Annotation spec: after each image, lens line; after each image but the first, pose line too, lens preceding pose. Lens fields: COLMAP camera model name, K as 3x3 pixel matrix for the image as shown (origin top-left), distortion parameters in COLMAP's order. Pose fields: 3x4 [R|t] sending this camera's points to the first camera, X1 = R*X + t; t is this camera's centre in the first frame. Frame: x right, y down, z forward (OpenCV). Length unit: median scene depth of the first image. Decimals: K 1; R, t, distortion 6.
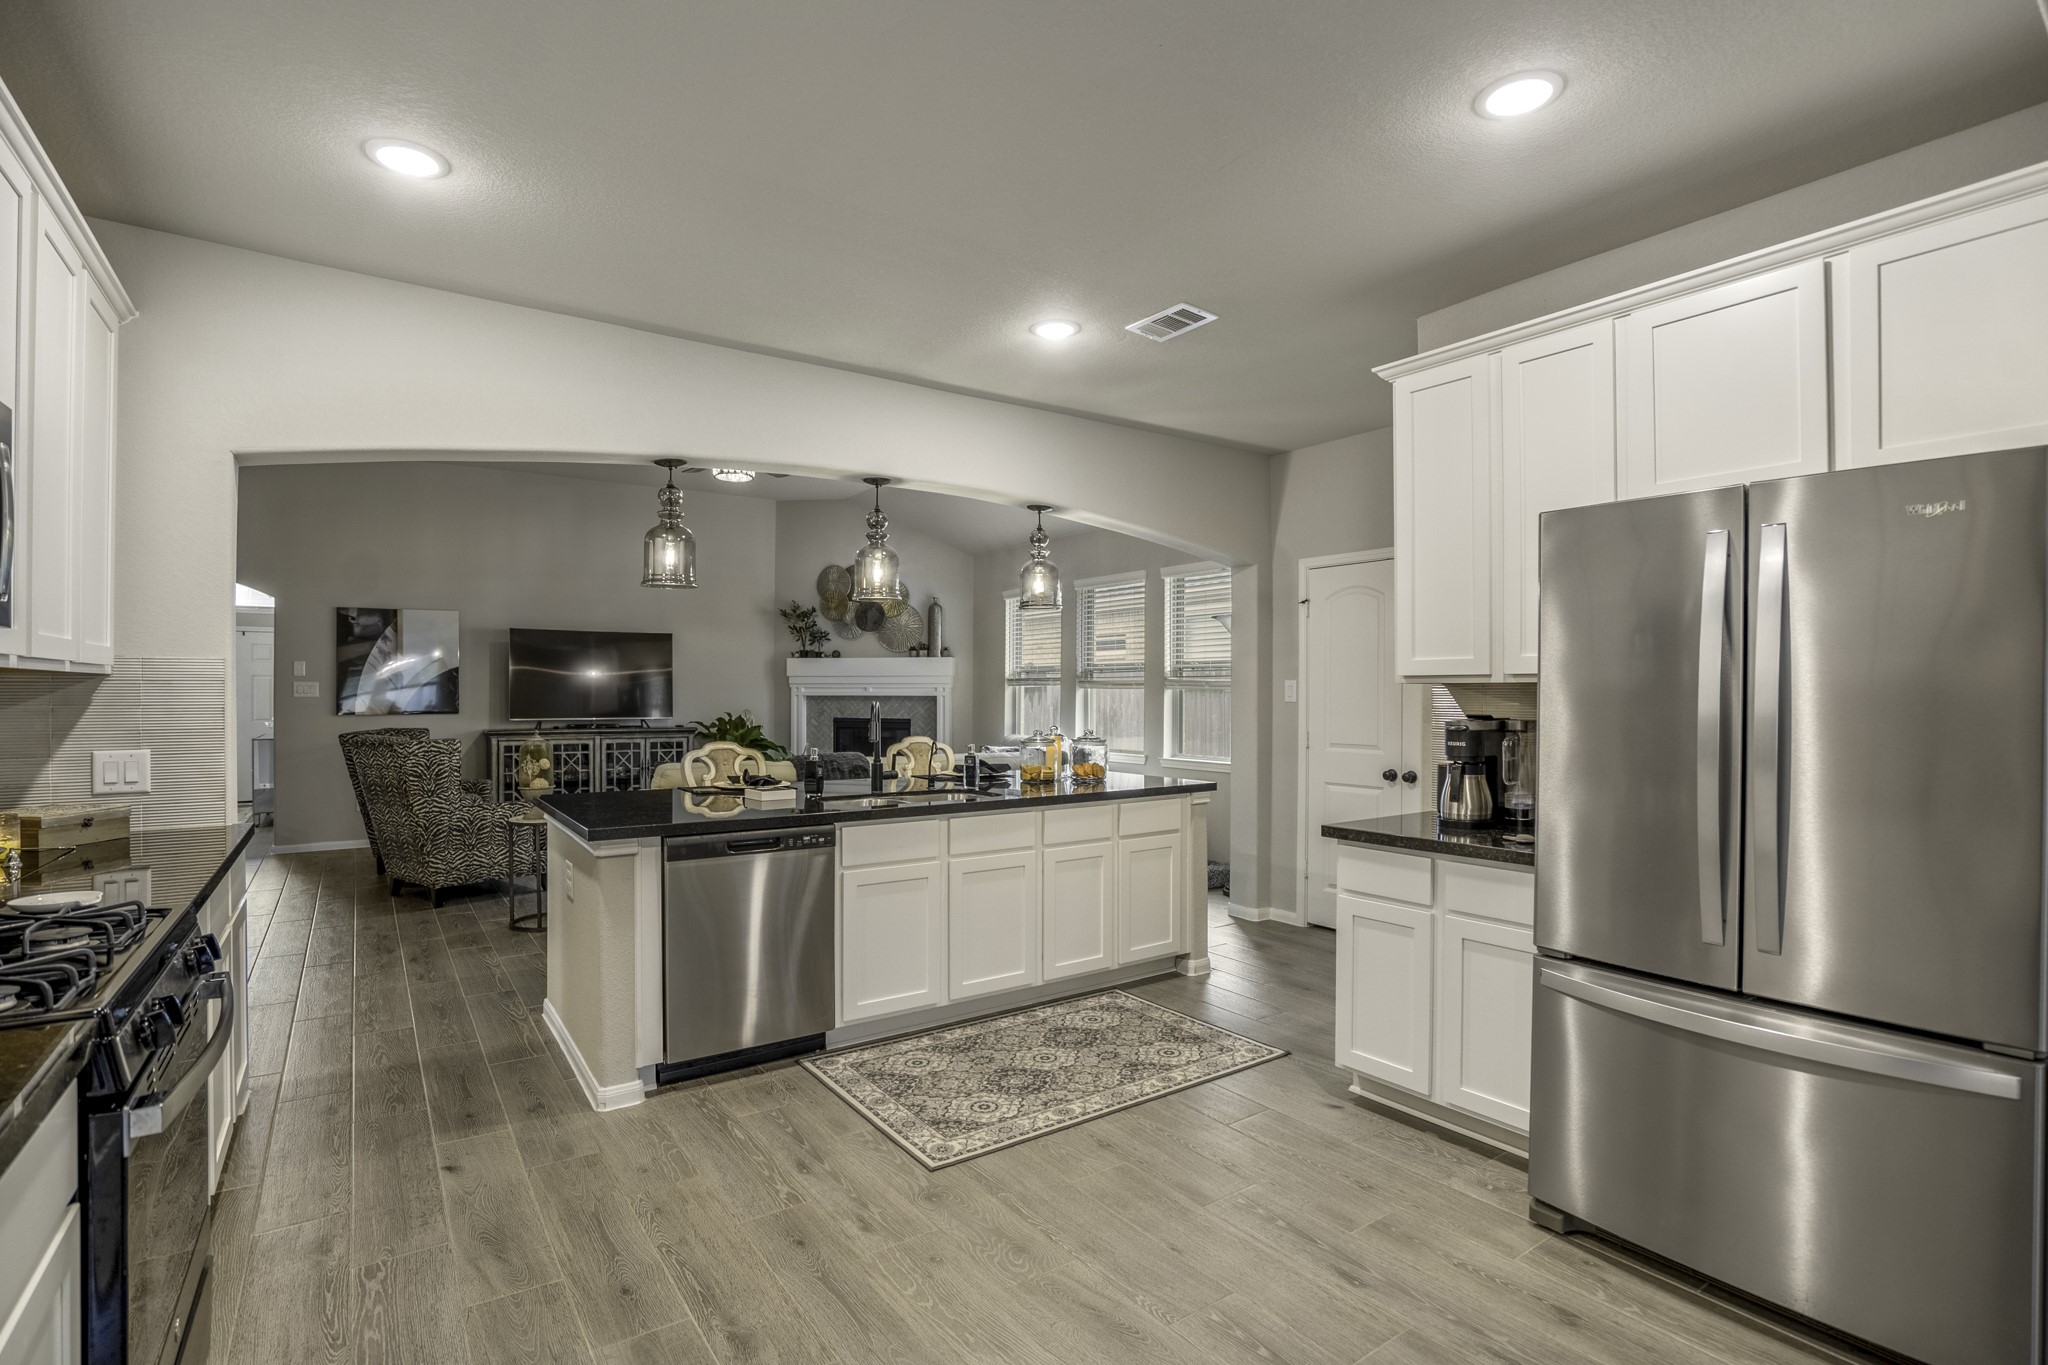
lens RADIAL K [[975.1, 0, 1029.1], [0, 975.1, 698.2], [0, 0, 1]] dist [-0.026765, 0.001623]
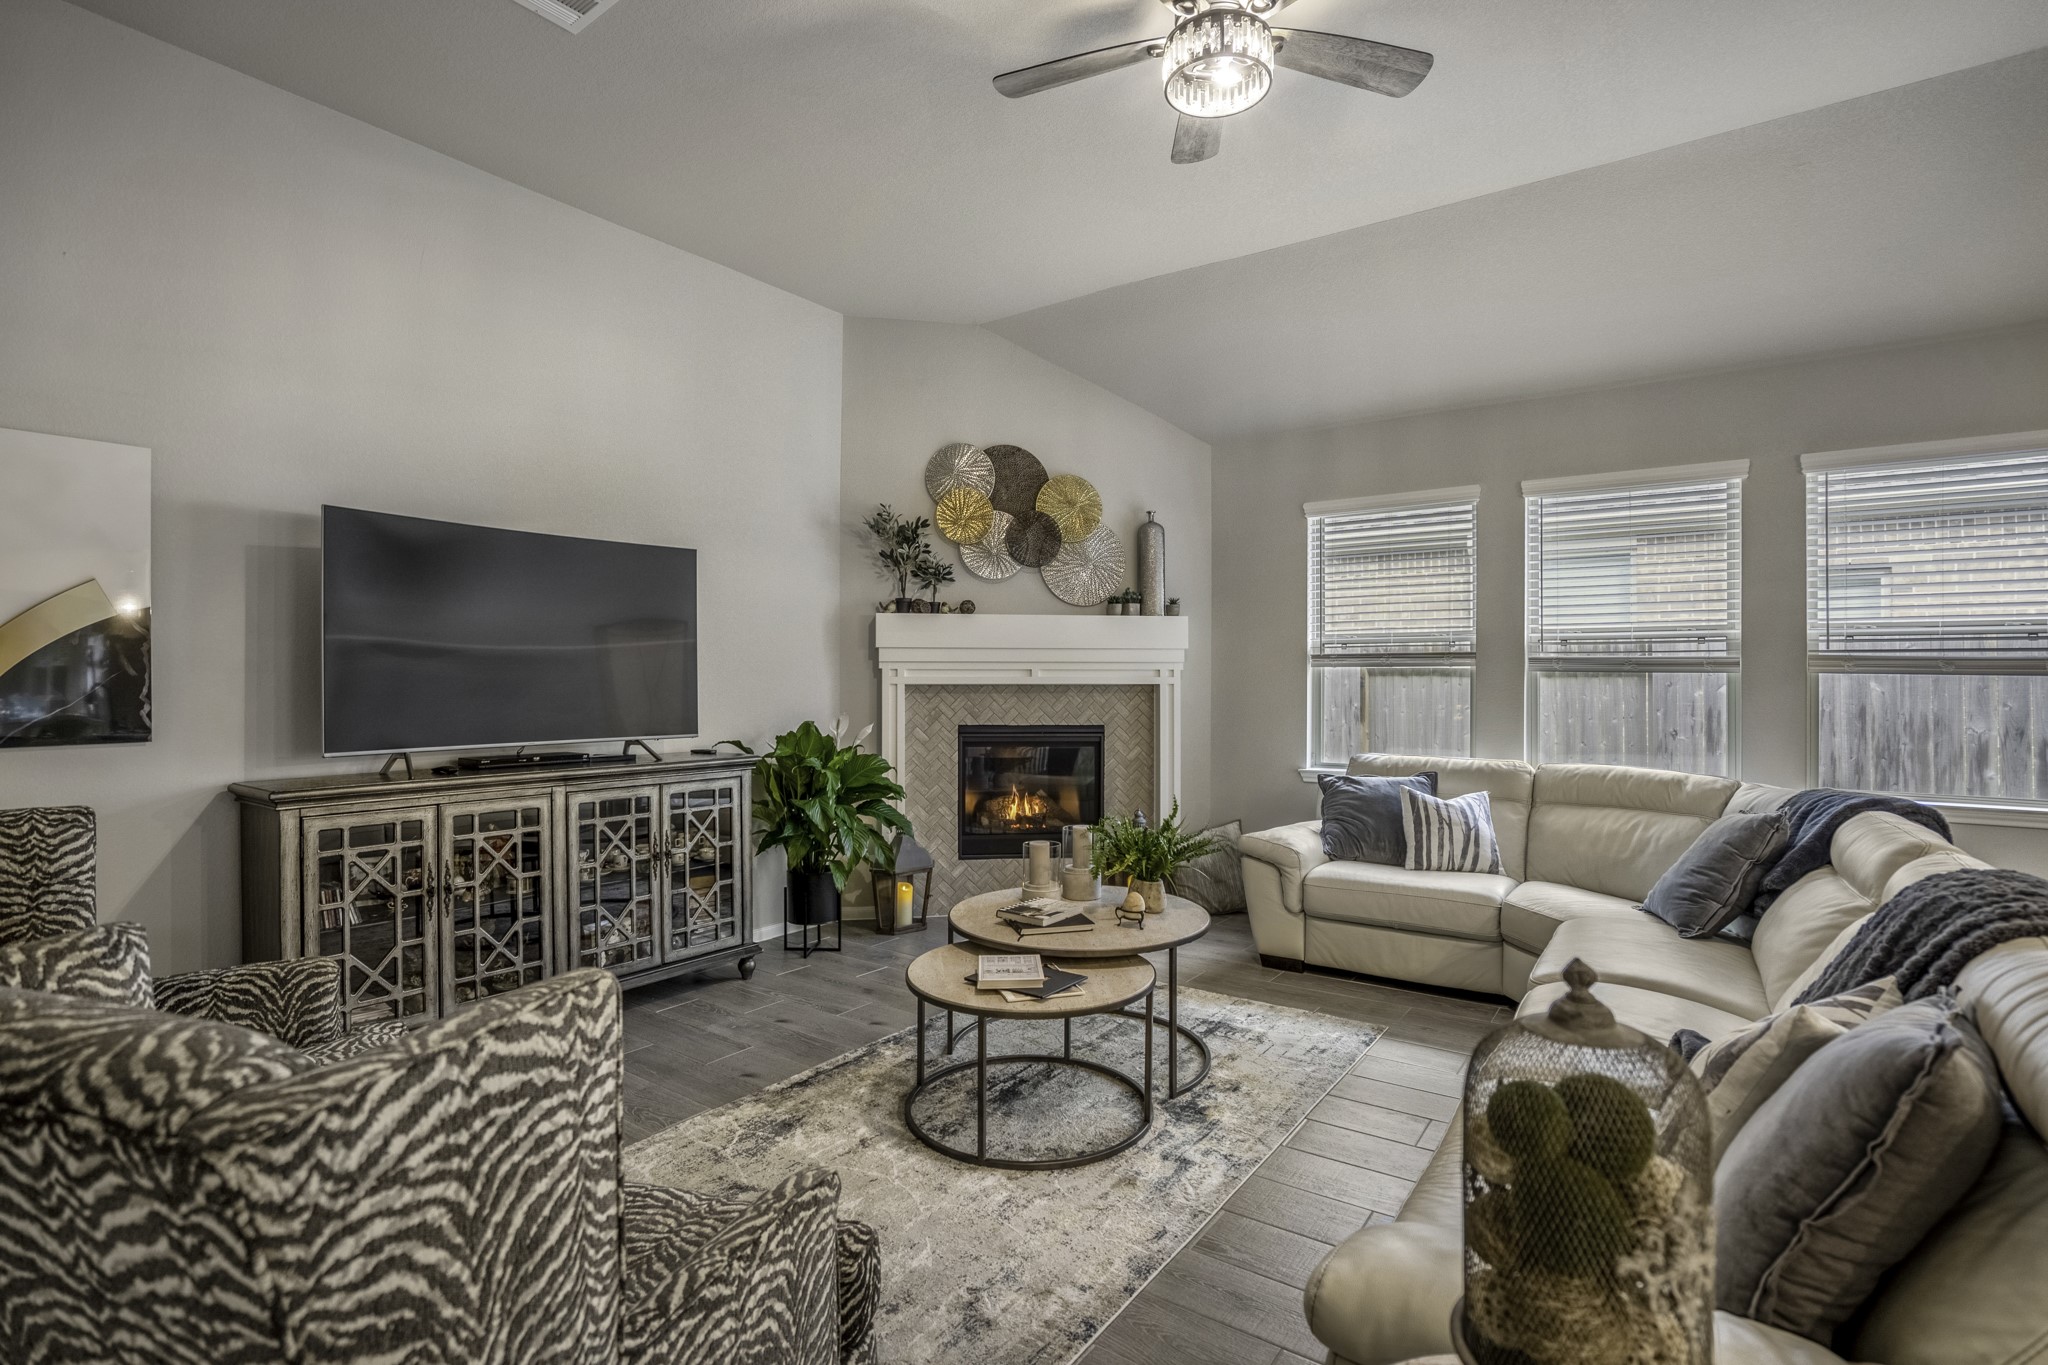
lens RADIAL K [[942.6, 0, 1023.7], [0, 942.6, 686.8], [0, 0, 1]] dist [-0.062504, 0.018799]
pose [[0.946172, -0.004414, 0.323633, -0.347047], [0.002602, 0.999978, 0.006031, -0.004481], [-0.323653, -0.004865, 0.946163, 0.509865]]
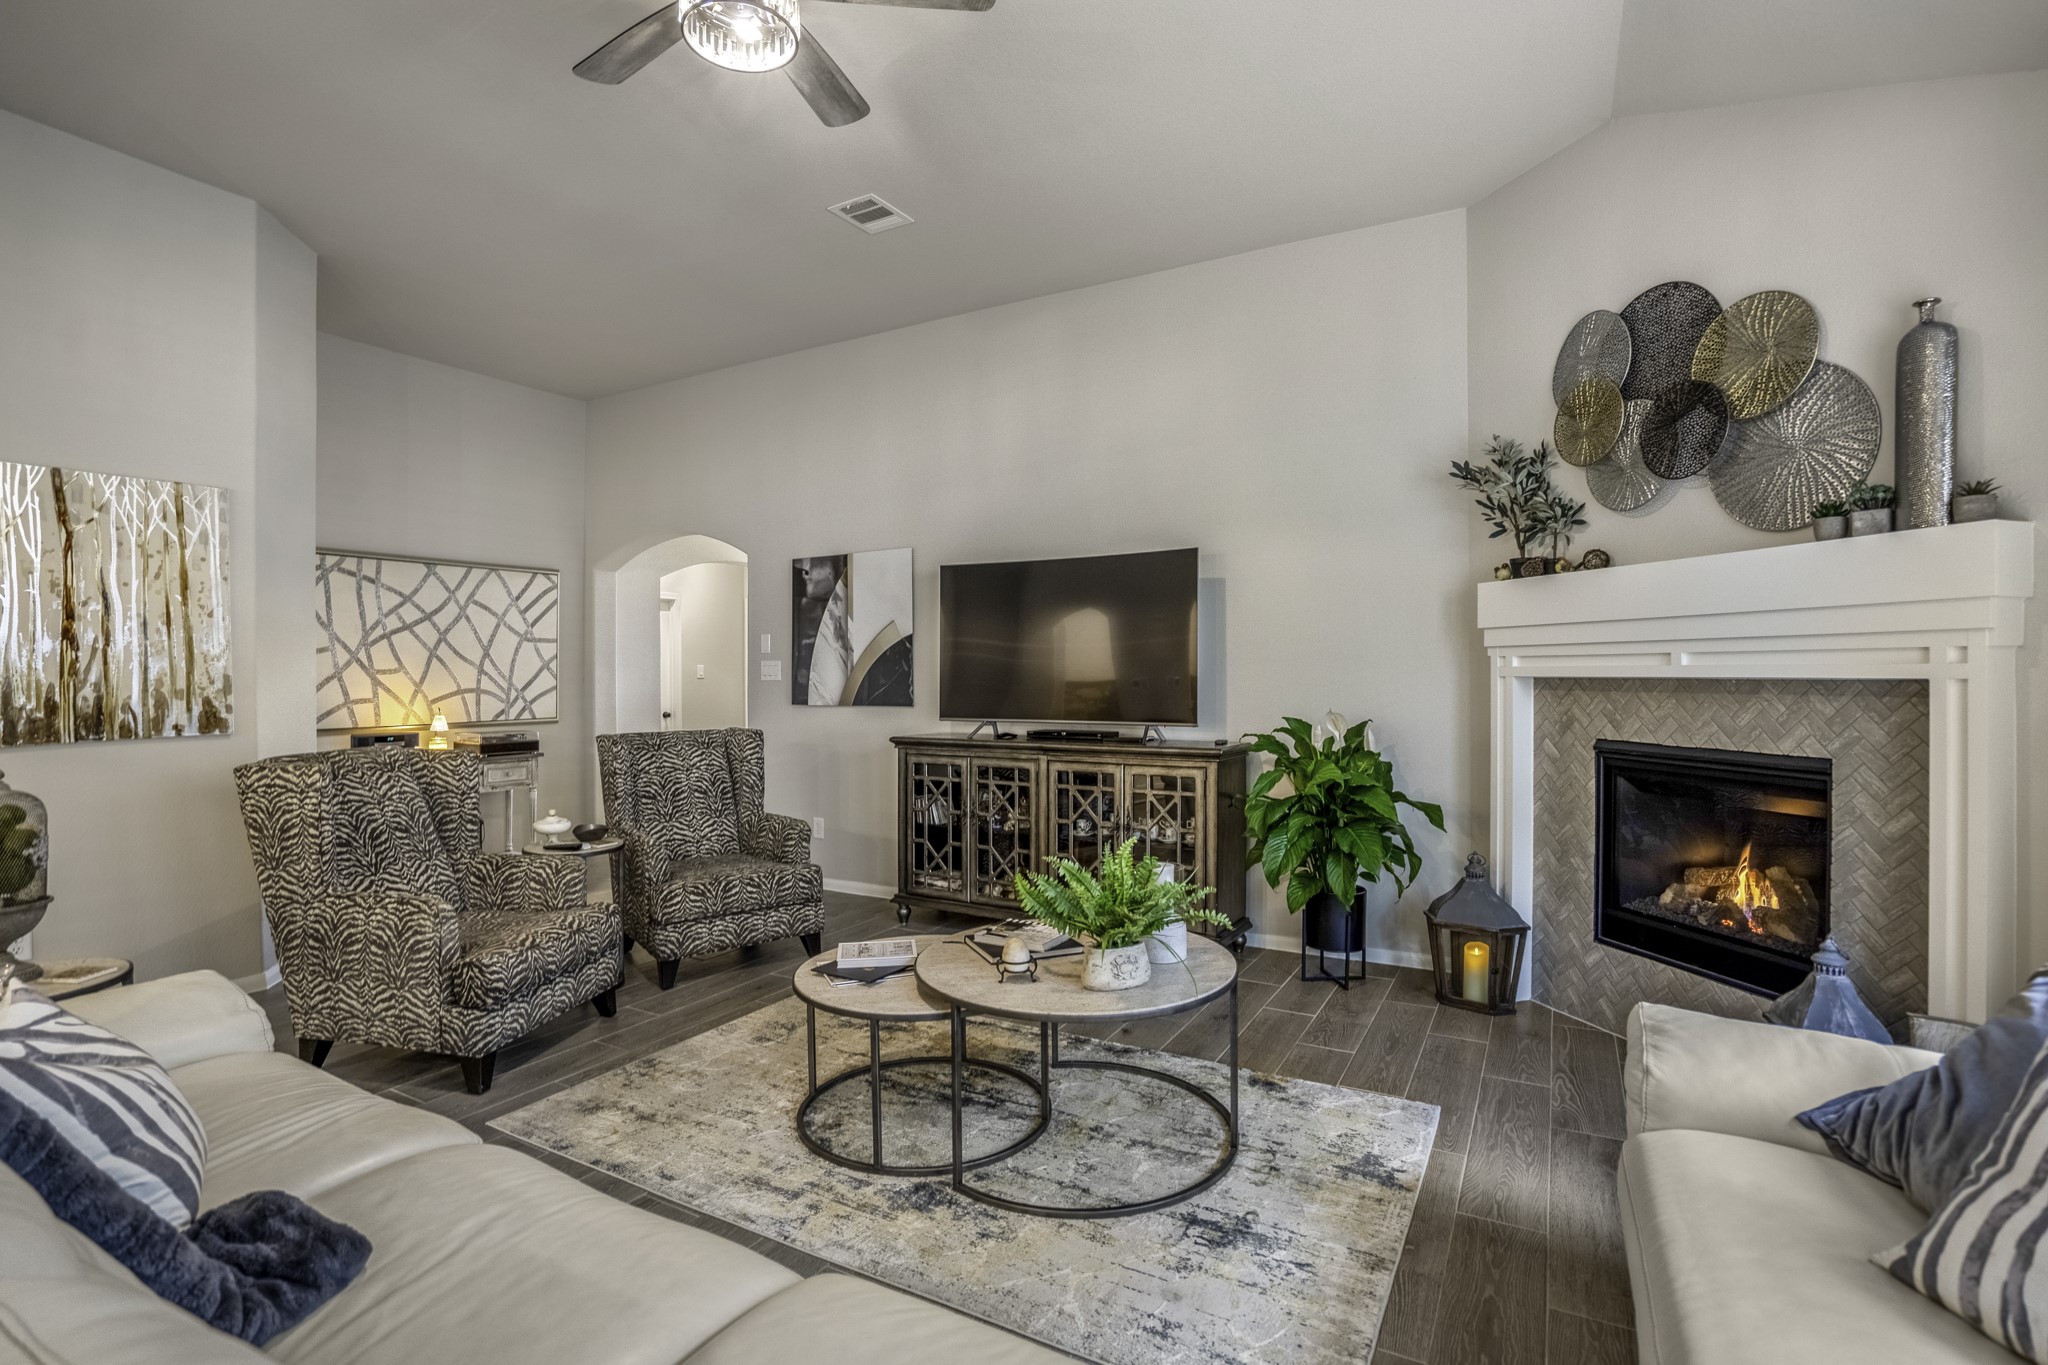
lens RADIAL K [[961.5, 0, 1020.2], [0, 961.5, 676.0], [0, 0, 1]] dist [-0.039942, 0.000975]
pose [[0.447344, -0.001043, -0.894362, 0.015740], [0.002657, 0.999996, 0.000163, -0.003886], [0.894358, -0.002449, 0.447345, 0.678032]]
